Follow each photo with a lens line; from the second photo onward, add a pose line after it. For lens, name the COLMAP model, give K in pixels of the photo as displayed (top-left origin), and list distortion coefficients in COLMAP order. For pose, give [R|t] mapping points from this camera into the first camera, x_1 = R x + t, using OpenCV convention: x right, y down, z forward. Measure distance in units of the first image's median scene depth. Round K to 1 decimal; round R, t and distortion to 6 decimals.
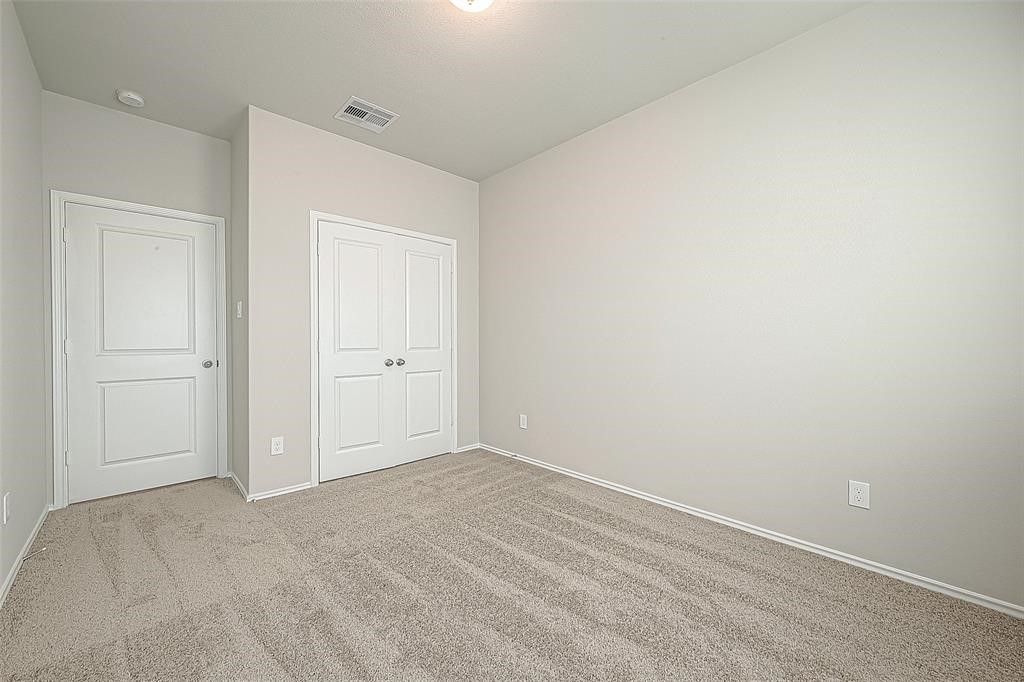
lens RADIAL K [[400.0, 0, 514.1], [0, 400.0, 340.4], [0, 0, 1]] dist [0.000286, 0.000096]
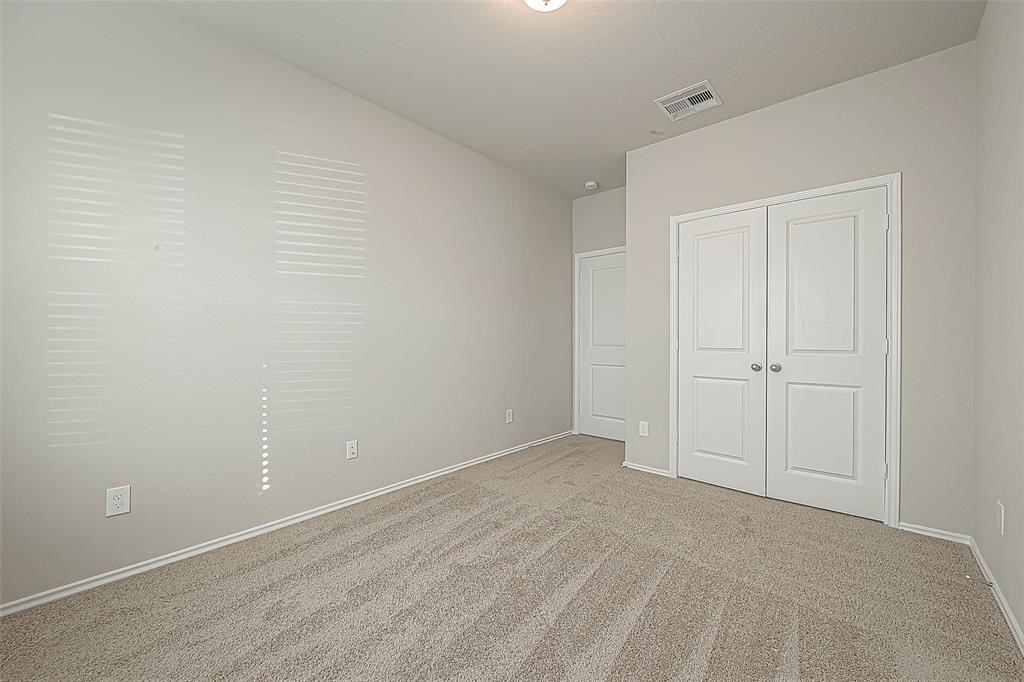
lens RADIAL K [[400.0, 0, 514.1], [0, 400.0, 340.4], [0, 0, 1]] dist [0.000286, 0.000096]
pose [[0.102183, 0.004171, -0.994757, 0.492138], [-0.008812, 0.999956, 0.003288, 0.003608], [0.994727, 0.008430, 0.102215, 0.460264]]
